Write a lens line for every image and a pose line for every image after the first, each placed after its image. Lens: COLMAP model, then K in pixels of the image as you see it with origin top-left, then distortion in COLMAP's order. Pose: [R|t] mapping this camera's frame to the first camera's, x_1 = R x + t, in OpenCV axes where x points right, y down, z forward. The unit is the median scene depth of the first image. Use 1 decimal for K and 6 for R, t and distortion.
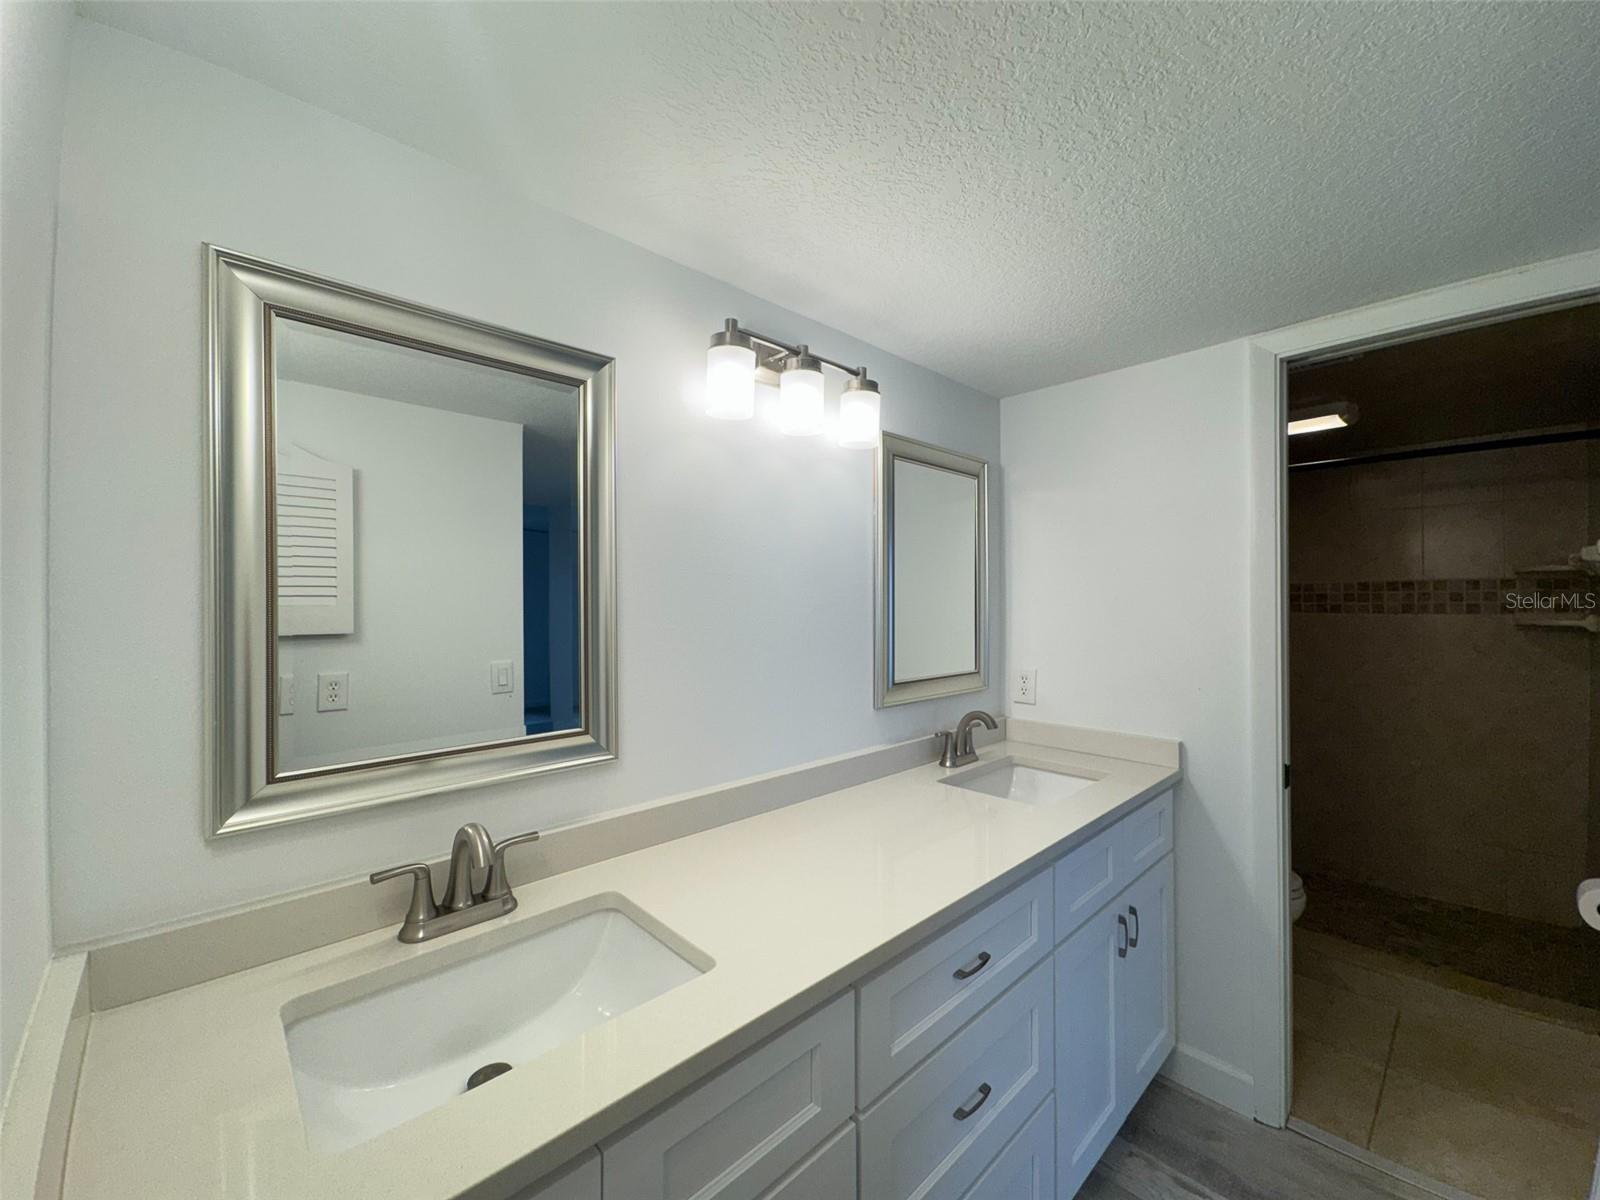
lens RADIAL K [[638.1, 0, 800.7], [0, 638.1, 602.1], [0, 0, 1]] dist [-0.002885, 0.000528]
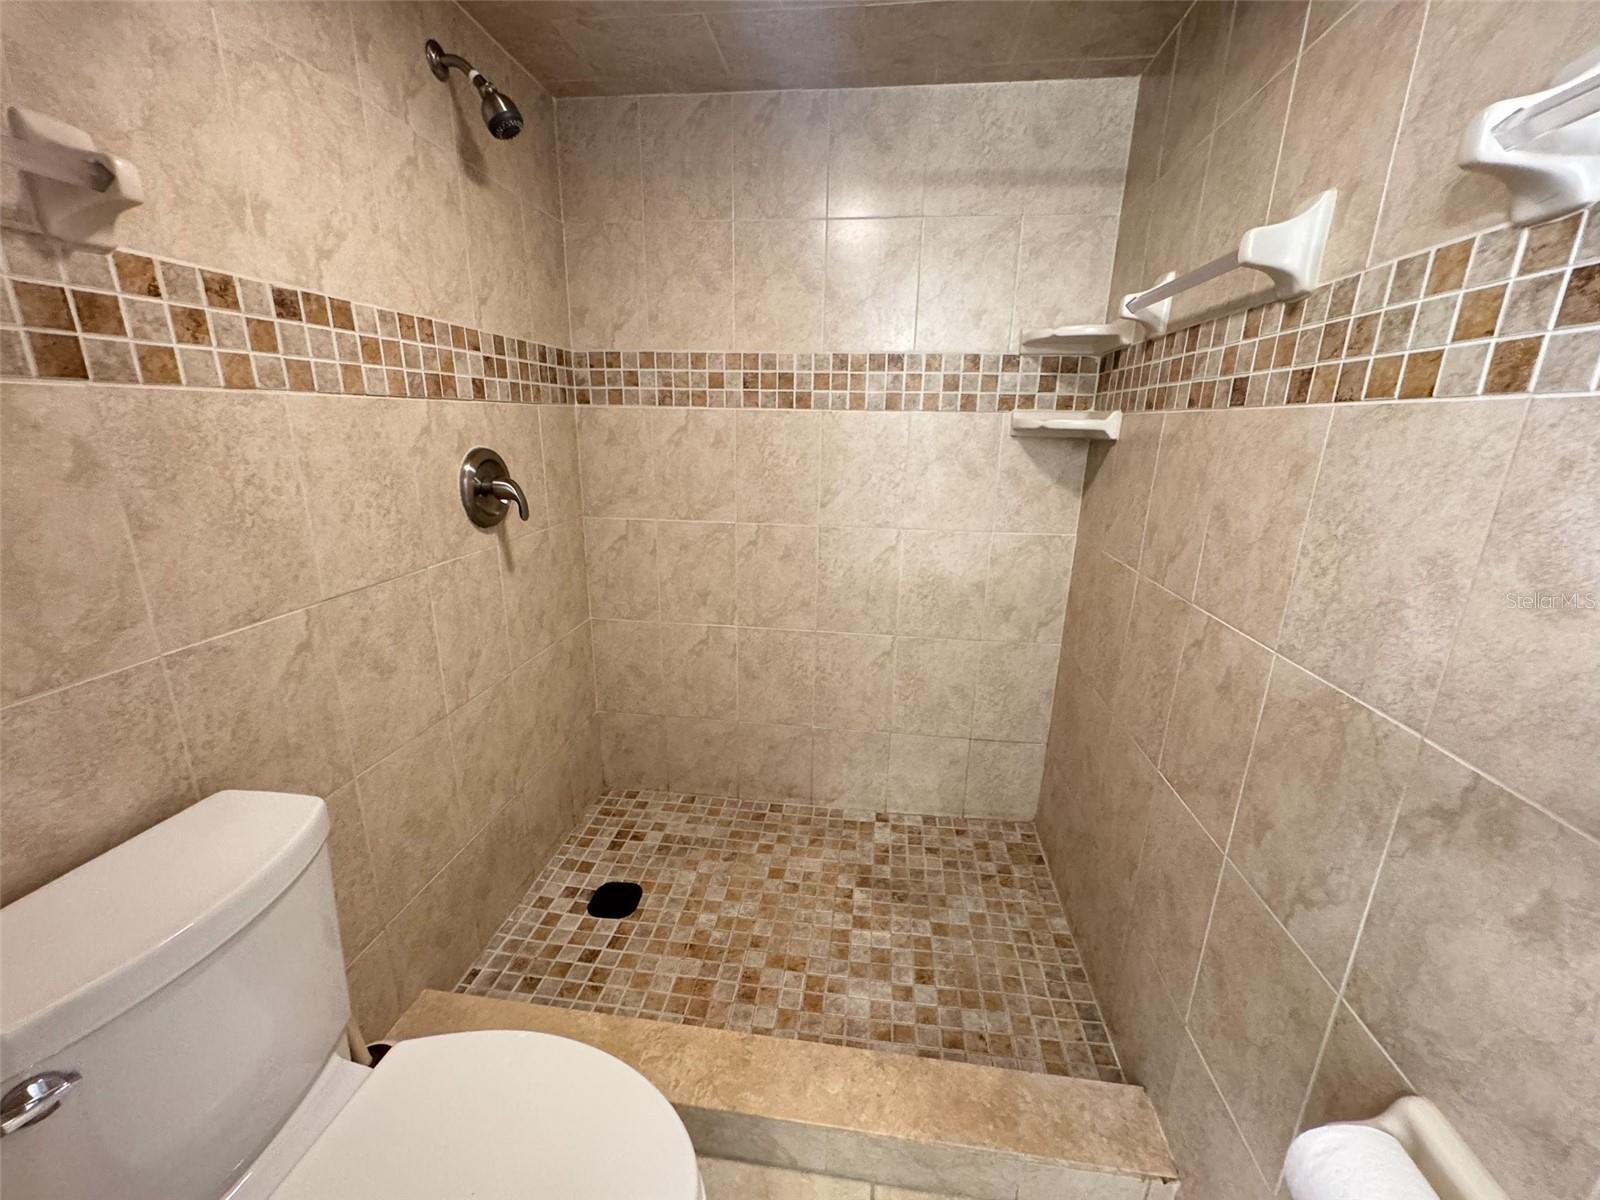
lens RADIAL K [[638.1, 0, 800.7], [0, 638.1, 602.1], [0, 0, 1]] dist [-0.002885, 0.000528]
pose [[0.780009, -0.154161, 0.606482, 0.477091], [-0.026377, 0.960219, 0.278001, 0.027141], [-0.625213, -0.232840, 0.744912, 0.548126]]
